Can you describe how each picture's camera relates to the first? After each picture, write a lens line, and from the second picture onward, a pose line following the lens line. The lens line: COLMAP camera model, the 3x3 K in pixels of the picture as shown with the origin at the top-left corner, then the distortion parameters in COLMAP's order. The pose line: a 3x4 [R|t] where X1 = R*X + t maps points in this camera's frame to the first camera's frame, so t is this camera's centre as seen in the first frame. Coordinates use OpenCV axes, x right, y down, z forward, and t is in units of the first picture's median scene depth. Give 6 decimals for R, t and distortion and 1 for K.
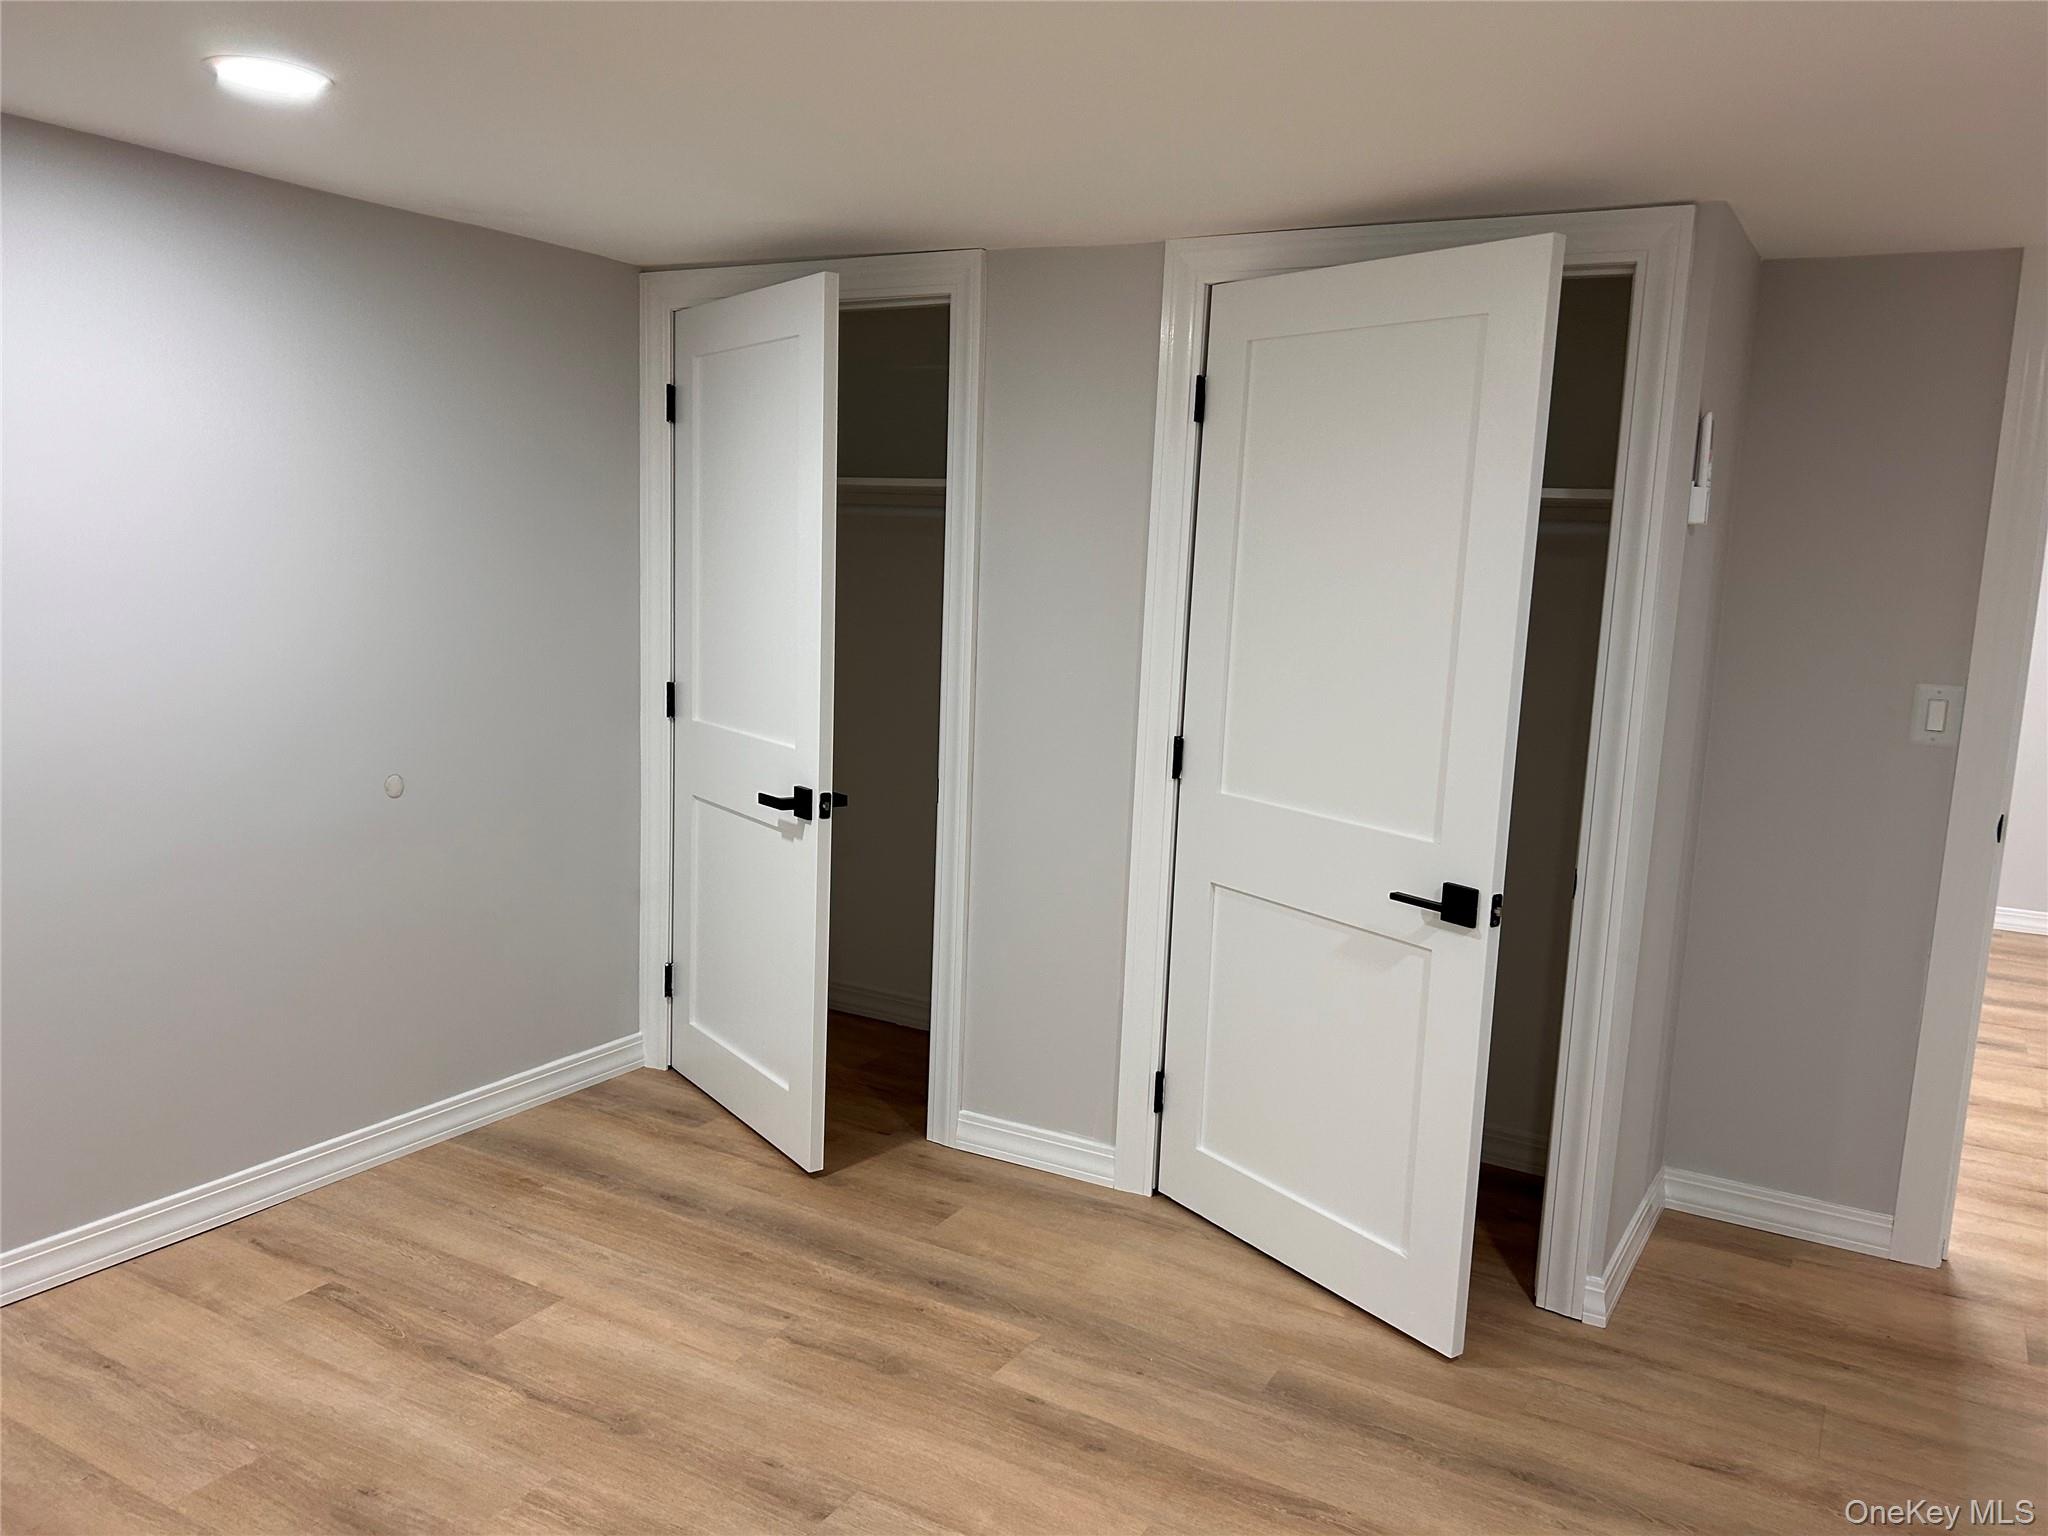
lens RADIAL K [[1574.1, 0, 1024.0], [0, 1574.1, 768.0], [0, 0, 1]] dist [0.021090, -0.000120]
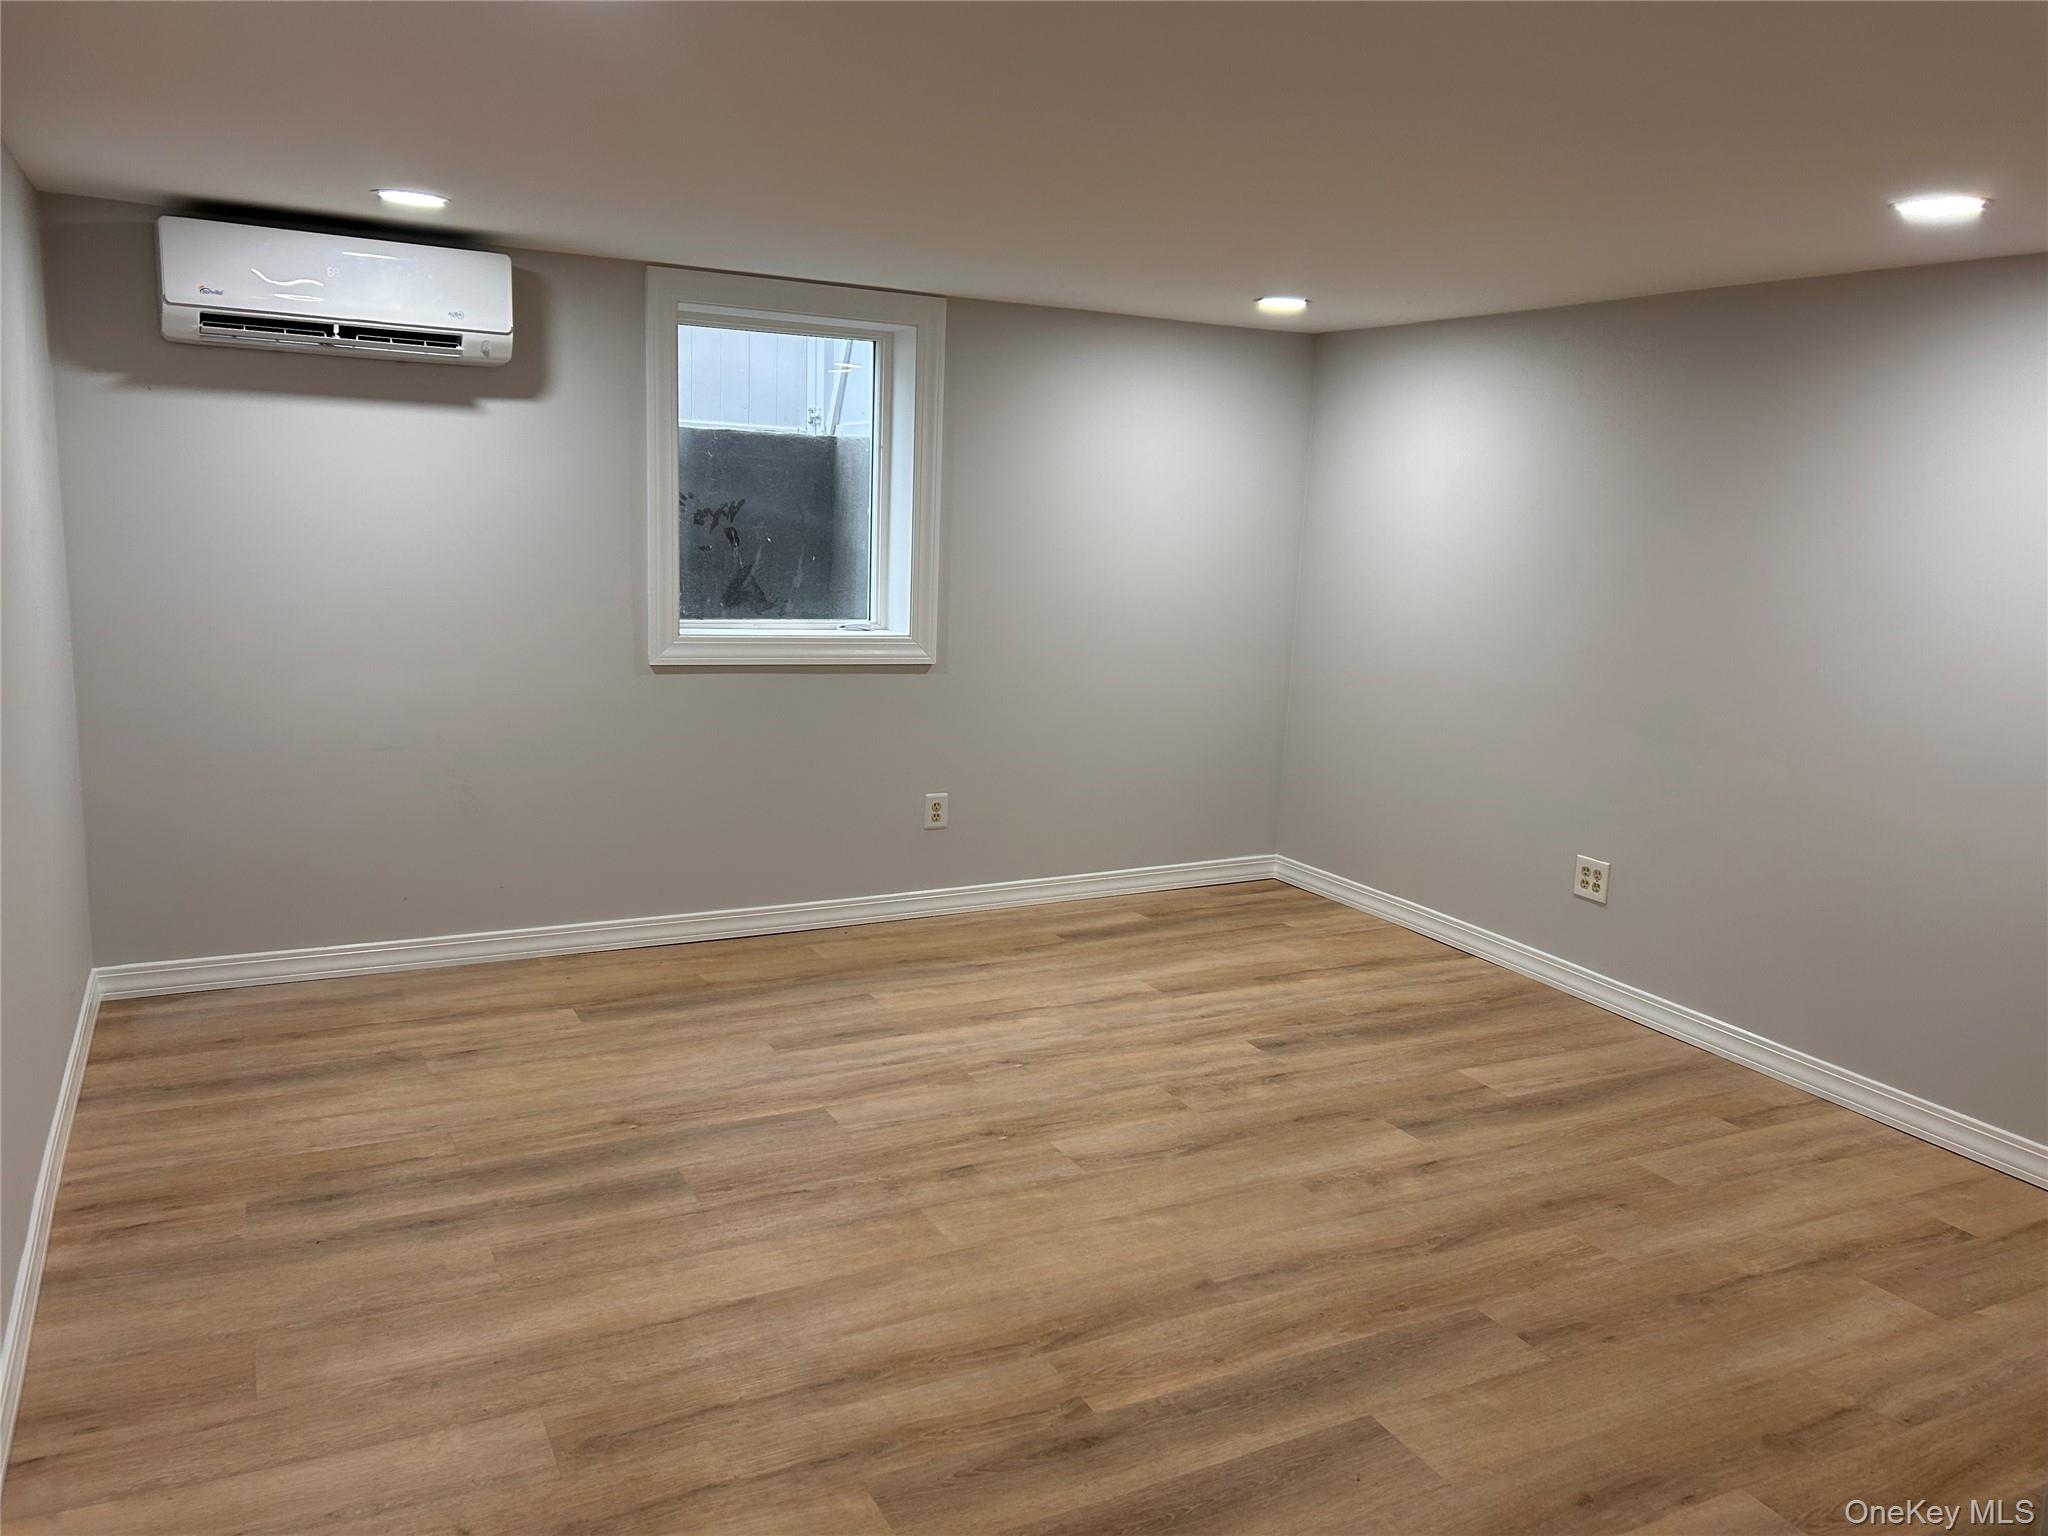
lens RADIAL K [[1574.1, 0, 1024.0], [0, 1574.1, 768.0], [0, 0, 1]] dist [0.021090, -0.000120]
pose [[-0.529467, 0.080076, -0.844543, 0.848975], [-0.207548, 0.953054, 0.220483, -0.091621], [0.822550, 0.292022, -0.487991, 0.952112]]
